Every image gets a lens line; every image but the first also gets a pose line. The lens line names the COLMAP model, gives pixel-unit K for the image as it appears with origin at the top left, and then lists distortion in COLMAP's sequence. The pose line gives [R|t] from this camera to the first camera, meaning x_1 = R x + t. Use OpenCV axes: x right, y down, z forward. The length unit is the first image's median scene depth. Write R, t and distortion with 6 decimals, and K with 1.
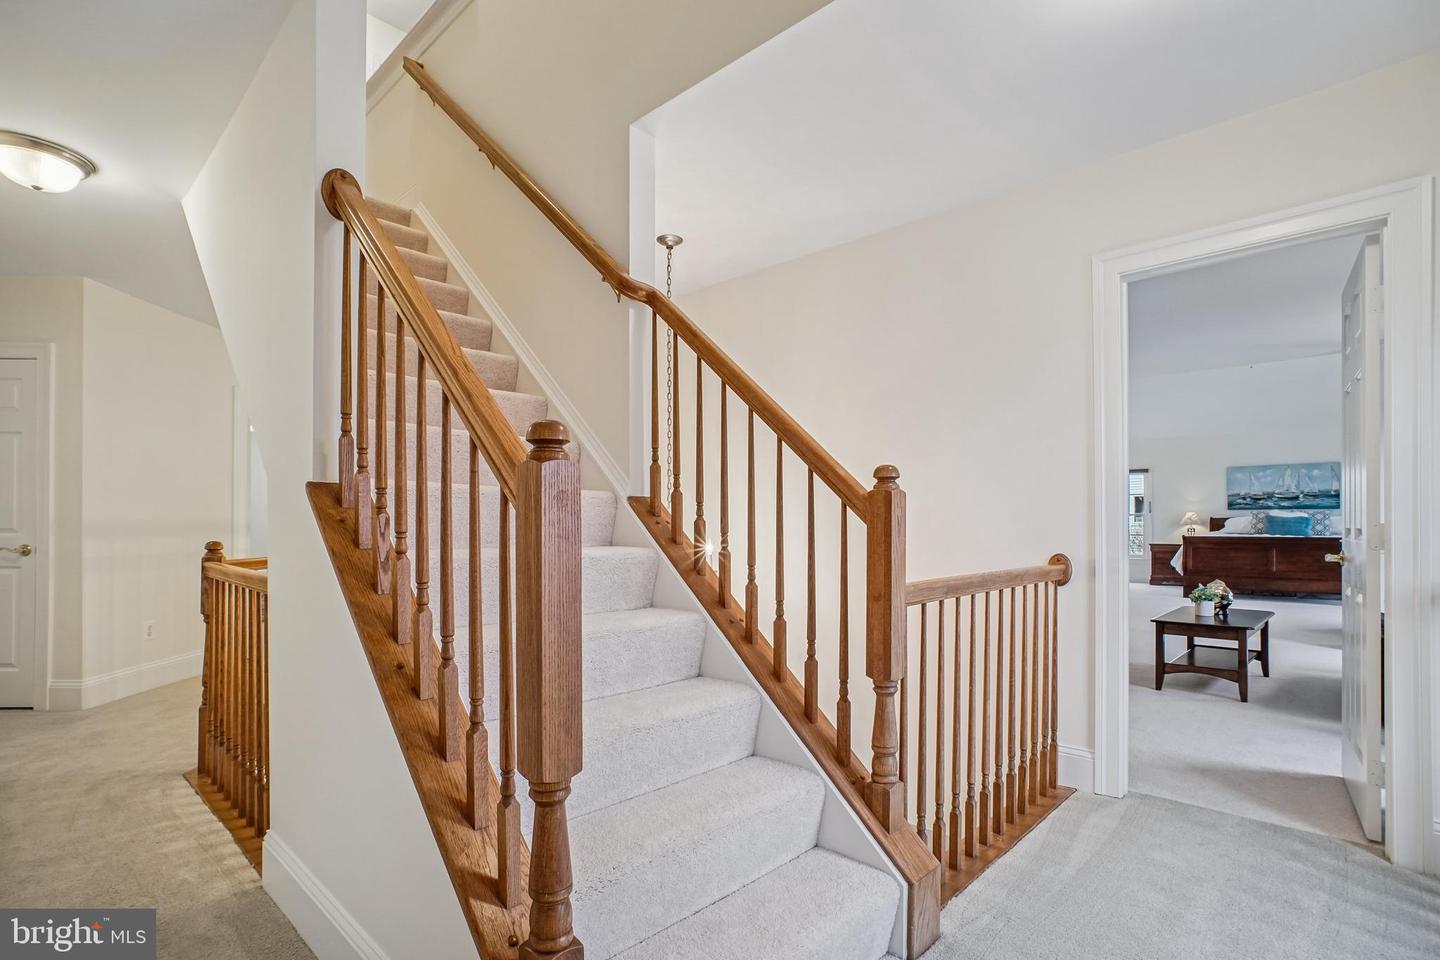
lens RADIAL K [[698.4, 0, 731.3], [0, 698.4, 520.9], [0, 0, 1]] dist [-0.028862, 0.015997]
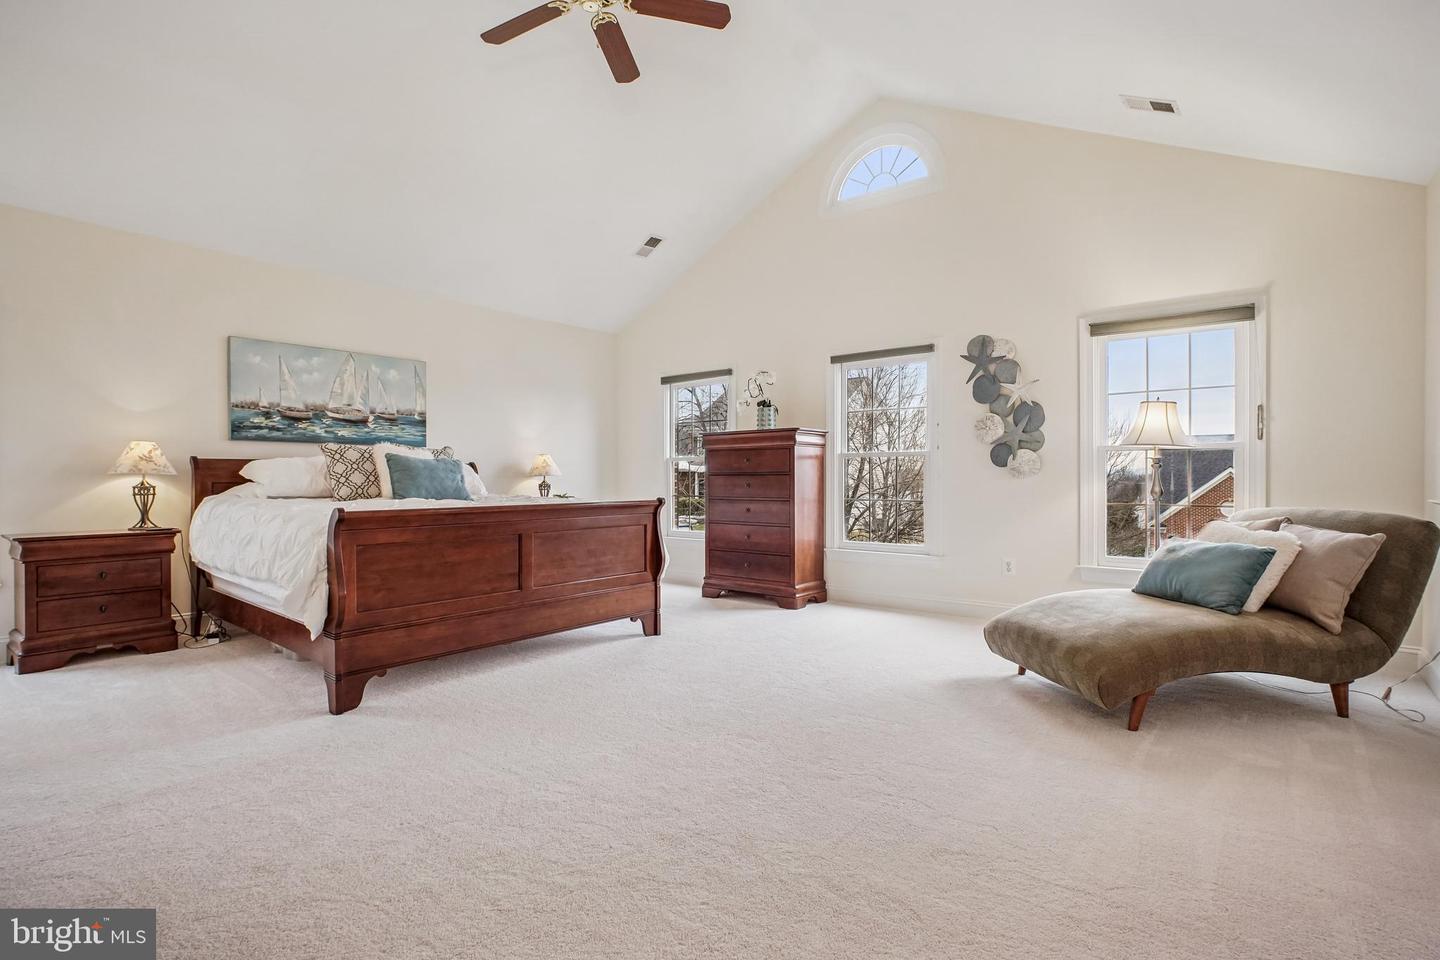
lens RADIAL K [[698.4, 0, 717.9], [0, 698.4, 475.1], [0, 0, 1]] dist [-0.028862, 0.015997]
pose [[-0.058932, 0.003545, 0.998256, 0.313298], [-0.004349, 0.999983, -0.003808, 0.005509], [-0.998253, -0.004566, -0.058915, 0.785015]]
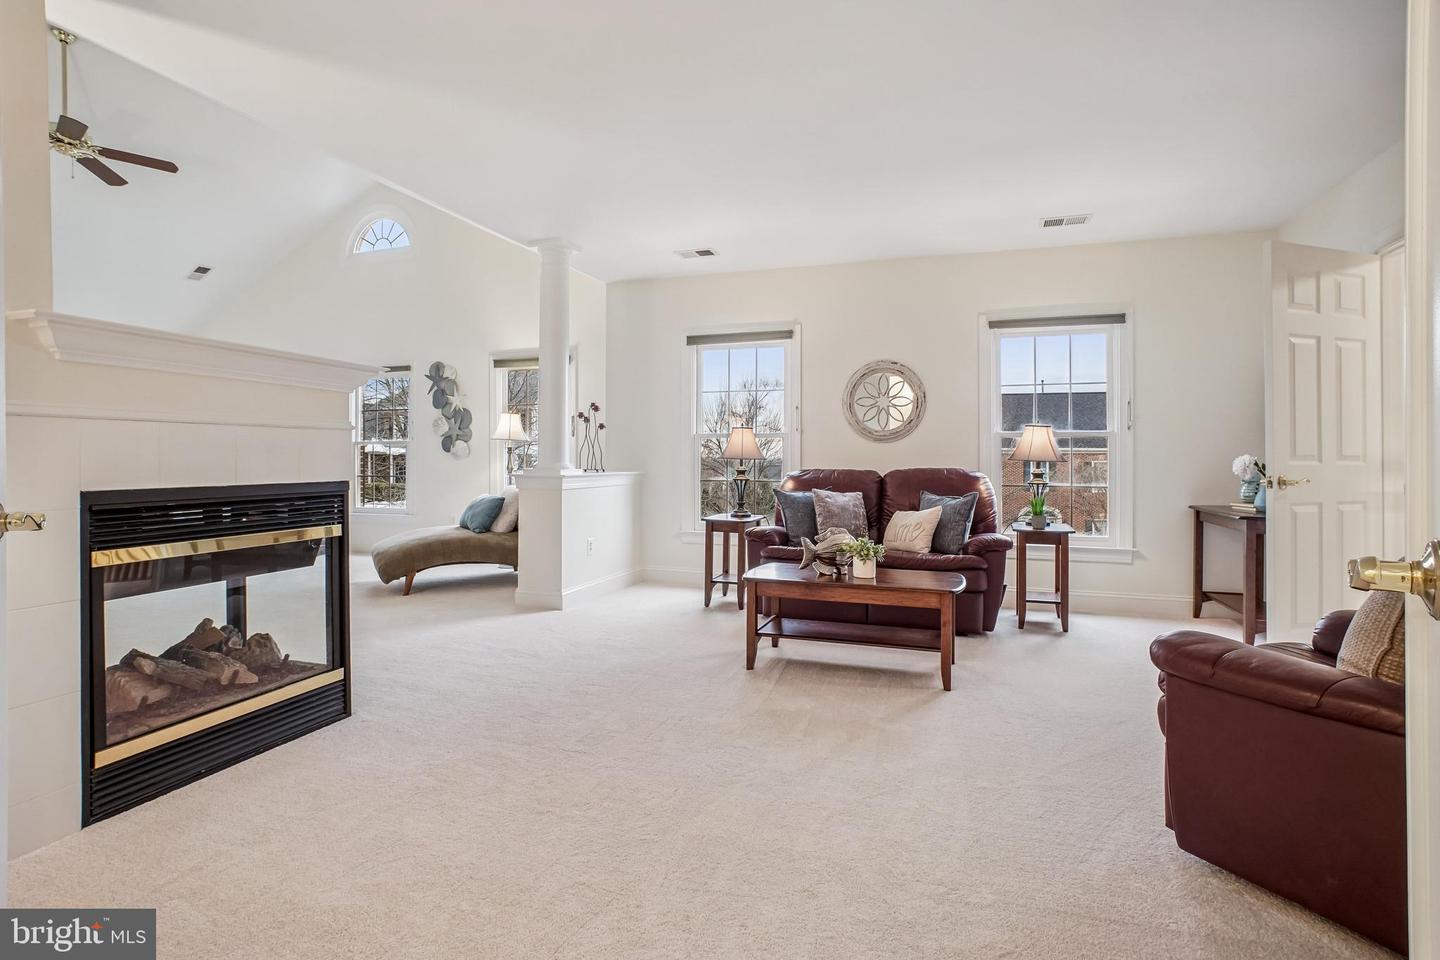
lens RADIAL K [[698.4, 0, 688.4], [0, 698.4, 463.0], [0, 0, 1]] dist [-0.028862, 0.015997]
pose [[-0.382637, -0.001582, 0.923897, 0.046841], [-0.000589, 0.999999, 0.001469, 0.006865], [-0.923898, 0.000018, -0.382638, 0.615821]]
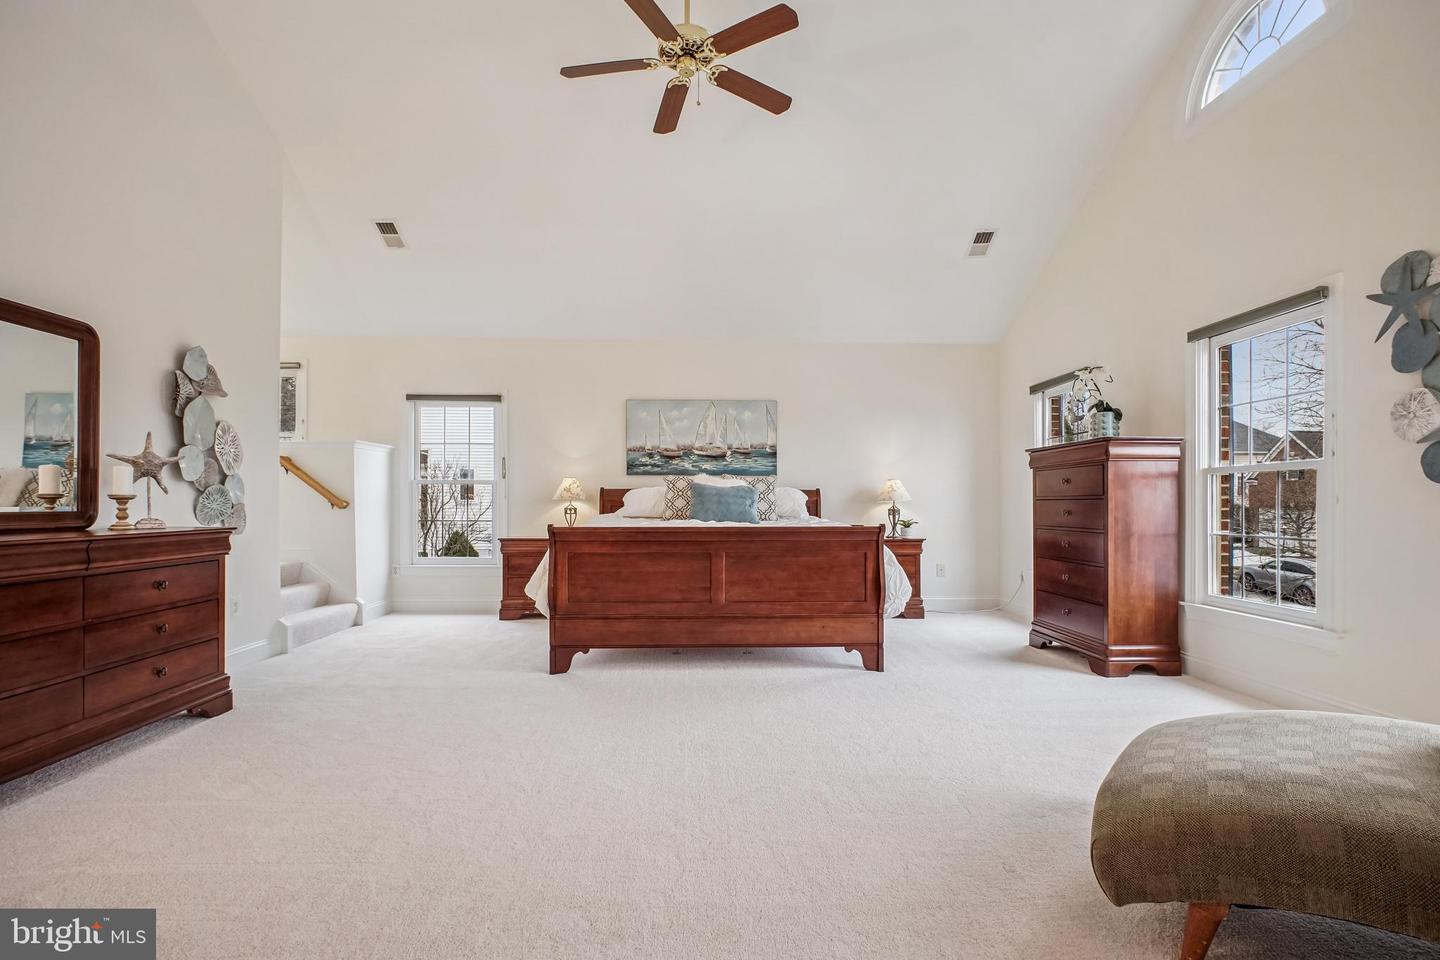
lens RADIAL K [[698.4, 0, 716.5], [0, 698.4, 499.0], [0, 0, 1]] dist [-0.028862, 0.015997]
pose [[0.709802, 0.005308, 0.704381, 0.394724], [-0.004491, 0.999985, -0.003011, 0.005229], [-0.704387, -0.001026, 0.709815, 0.581307]]
